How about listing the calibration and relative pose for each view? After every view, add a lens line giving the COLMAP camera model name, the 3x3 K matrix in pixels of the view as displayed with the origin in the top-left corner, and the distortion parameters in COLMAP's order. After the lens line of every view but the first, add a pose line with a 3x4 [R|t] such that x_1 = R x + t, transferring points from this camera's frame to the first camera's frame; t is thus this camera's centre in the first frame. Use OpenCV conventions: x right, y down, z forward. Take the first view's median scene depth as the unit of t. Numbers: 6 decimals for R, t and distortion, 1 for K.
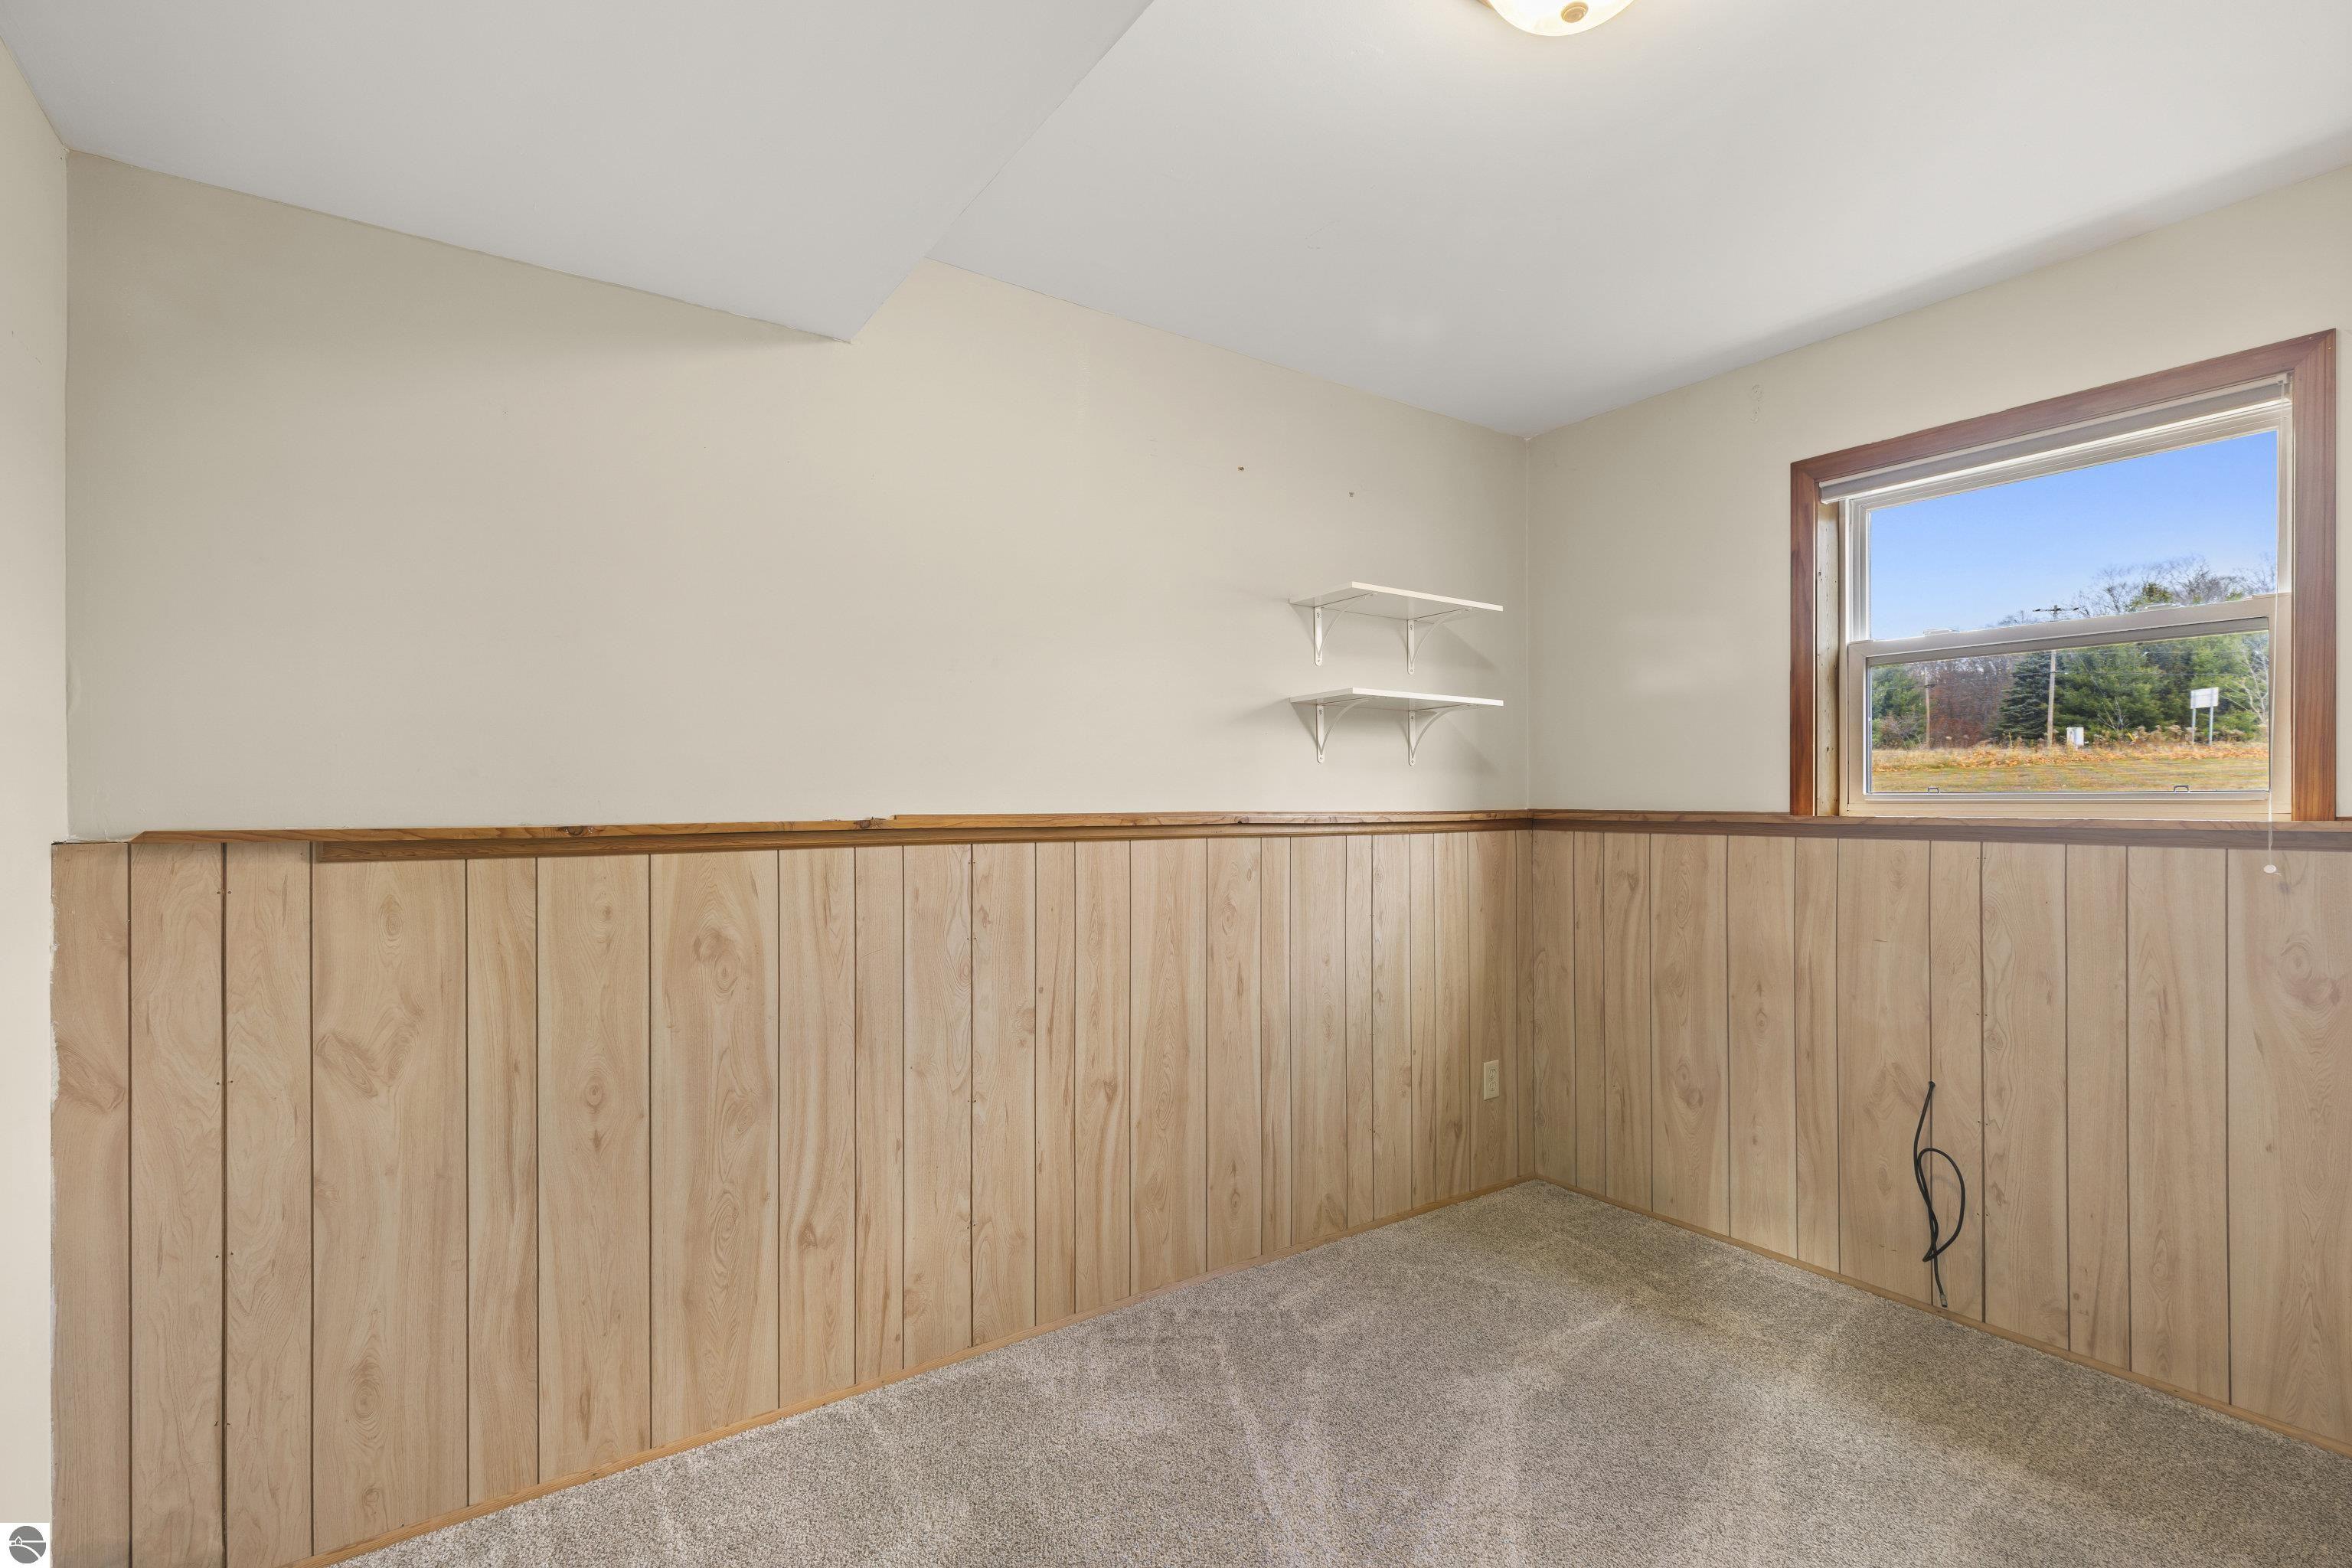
lens RADIAL K [[1051.0, 0, 1178.7], [0, 1051.0, 787.0], [0, 0, 1]] dist [0.005564, 0.000382]
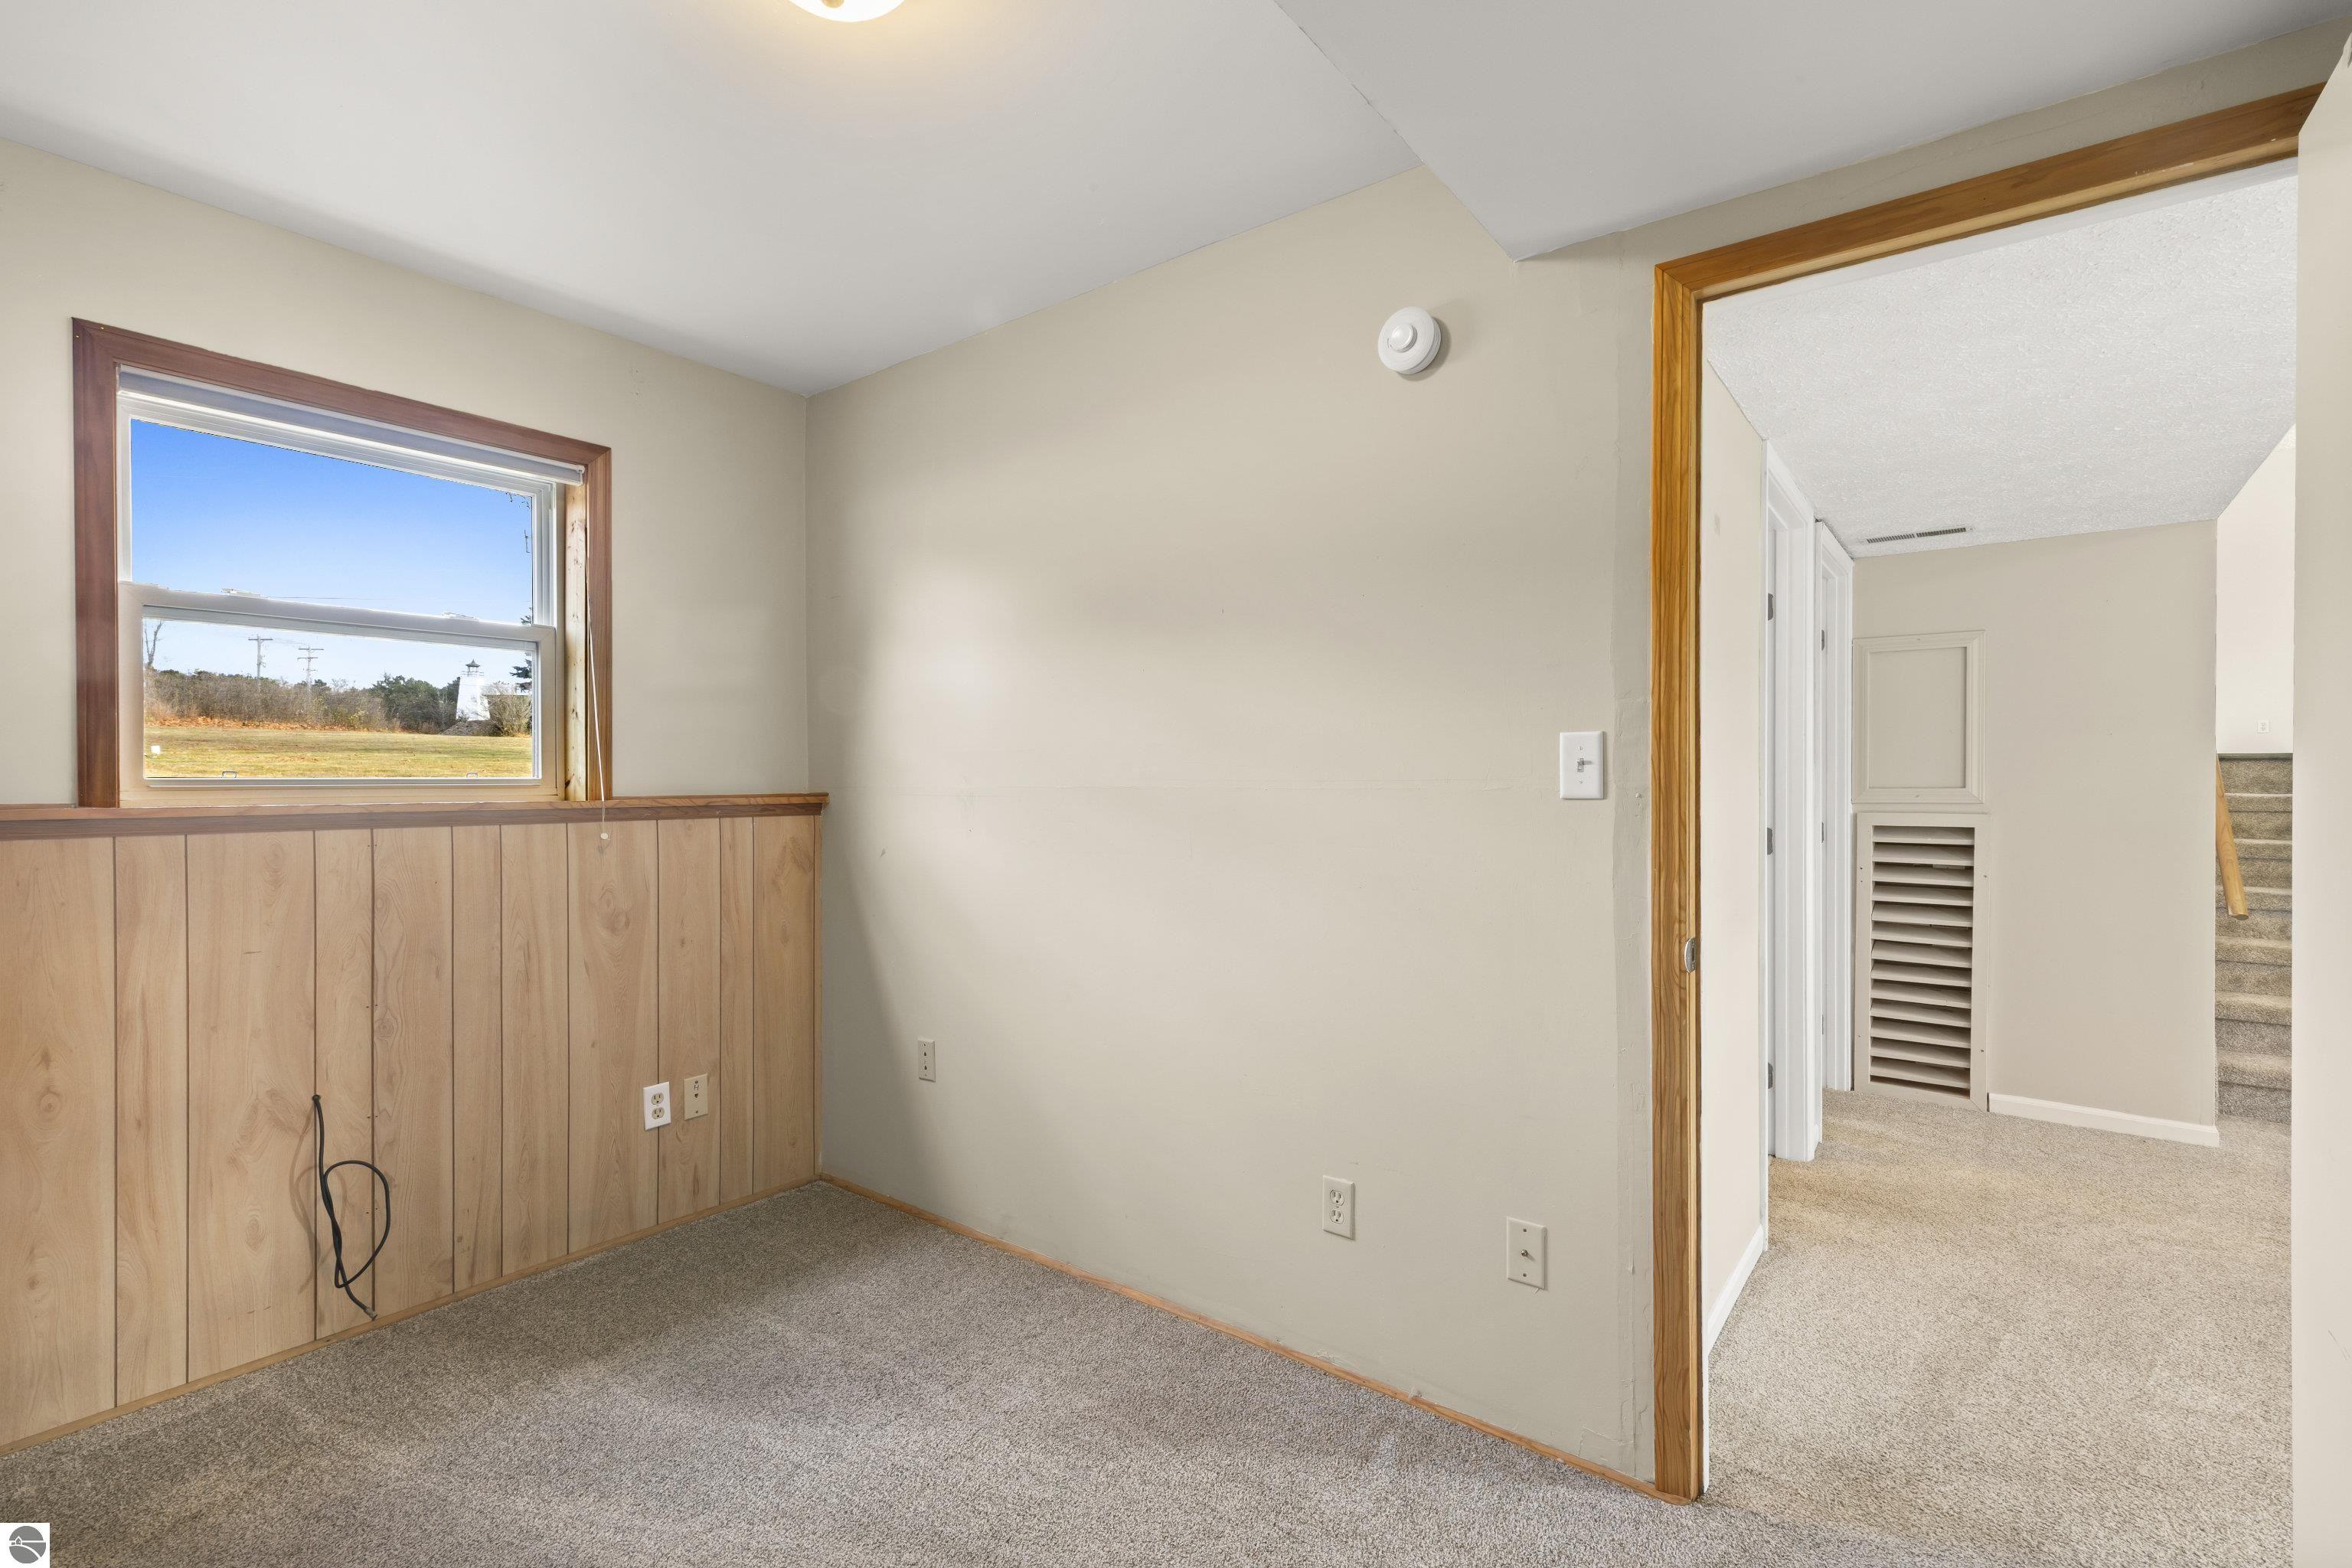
lens RADIAL K [[1051.0, 0, 1183.2], [0, 1051.0, 788.9], [0, 0, 1]] dist [0.005564, 0.000382]
pose [[-0.284779, -0.003490, 0.958587, -0.414219], [-0.005913, 0.999981, 0.001884, 0.009682], [-0.958575, -0.005132, -0.284794, 0.604710]]
